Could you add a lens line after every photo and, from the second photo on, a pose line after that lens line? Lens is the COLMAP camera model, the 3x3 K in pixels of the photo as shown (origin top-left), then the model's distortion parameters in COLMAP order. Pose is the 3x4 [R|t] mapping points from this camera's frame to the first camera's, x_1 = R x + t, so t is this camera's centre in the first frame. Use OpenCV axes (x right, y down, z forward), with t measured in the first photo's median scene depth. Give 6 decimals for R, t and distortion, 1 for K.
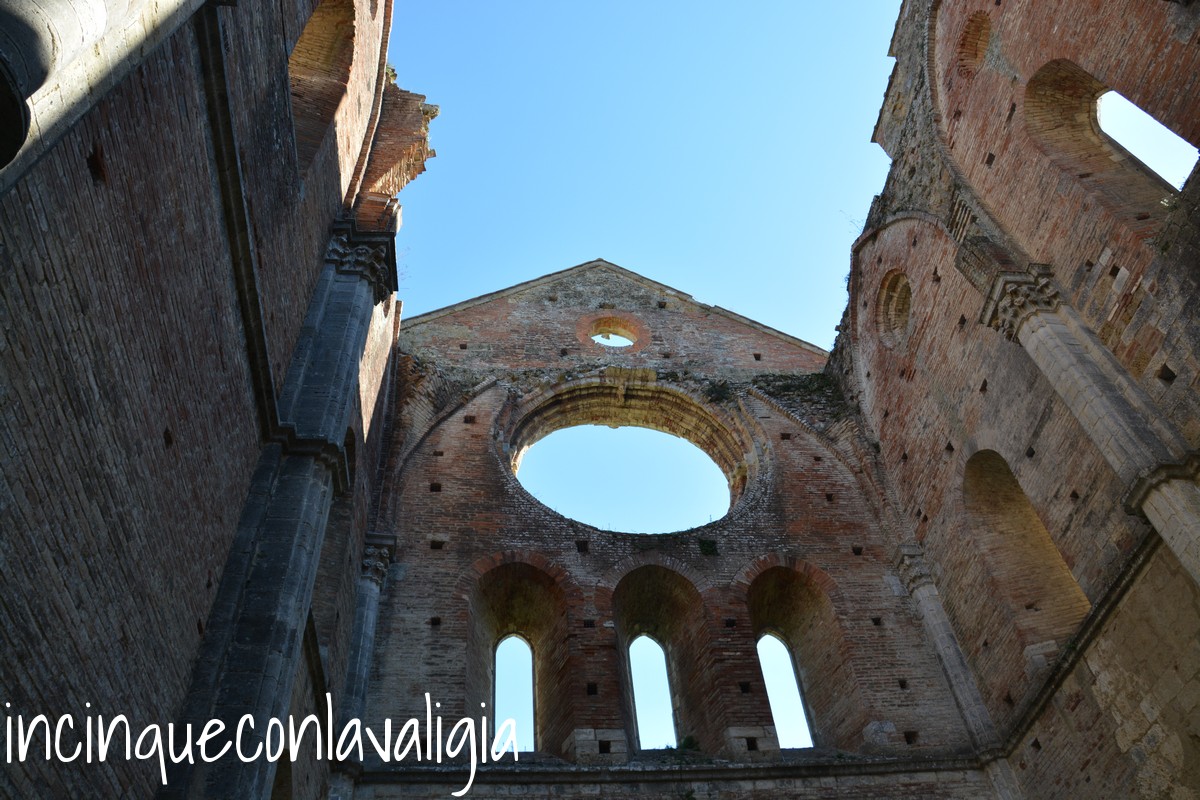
lens RADIAL K [[954.7, 0, 600.9], [0, 954.7, 416.1], [0, 0, 1]] dist [-0.162043, 0.122626]
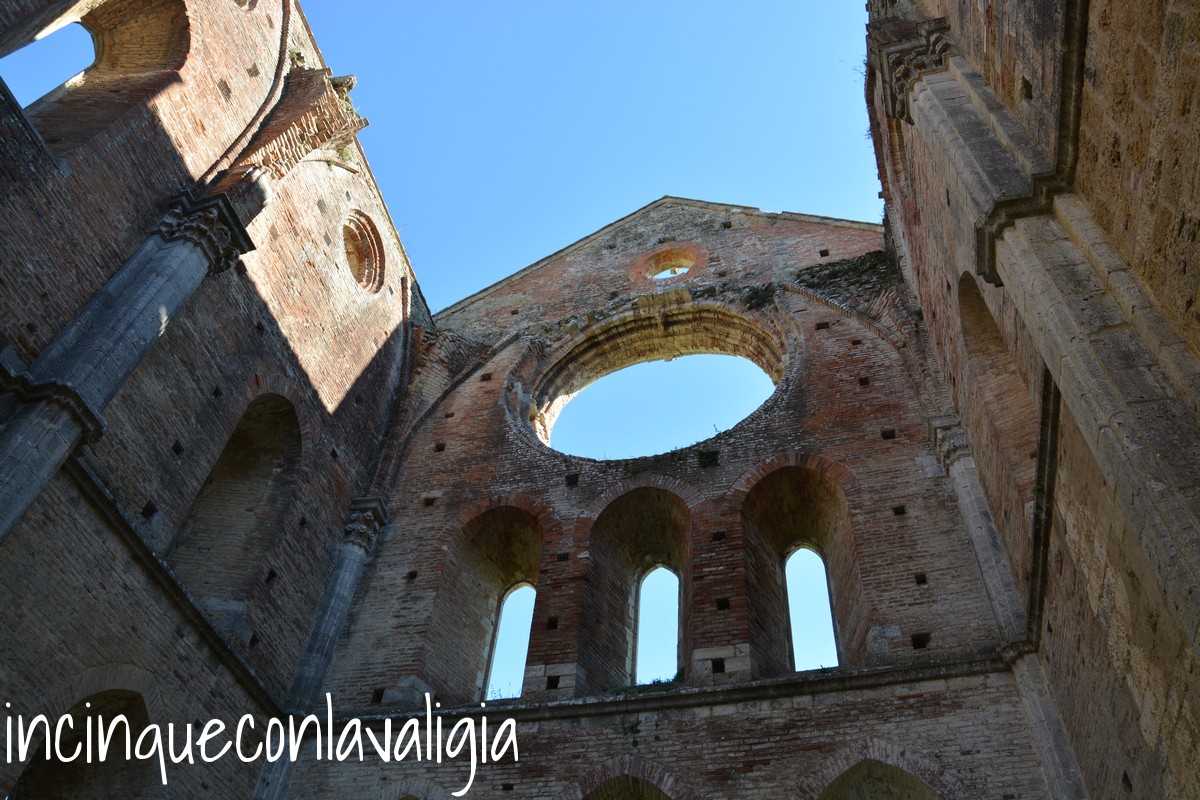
lens RADIAL K [[954.7, 0, 600.9], [0, 954.7, 416.1], [0, 0, 1]] dist [-0.162043, 0.122626]
pose [[0.924766, -0.186195, -0.331871, 0.323160], [0.184201, 0.982163, -0.037759, 0.113473], [0.332982, -0.026213, 0.942569, 0.124850]]
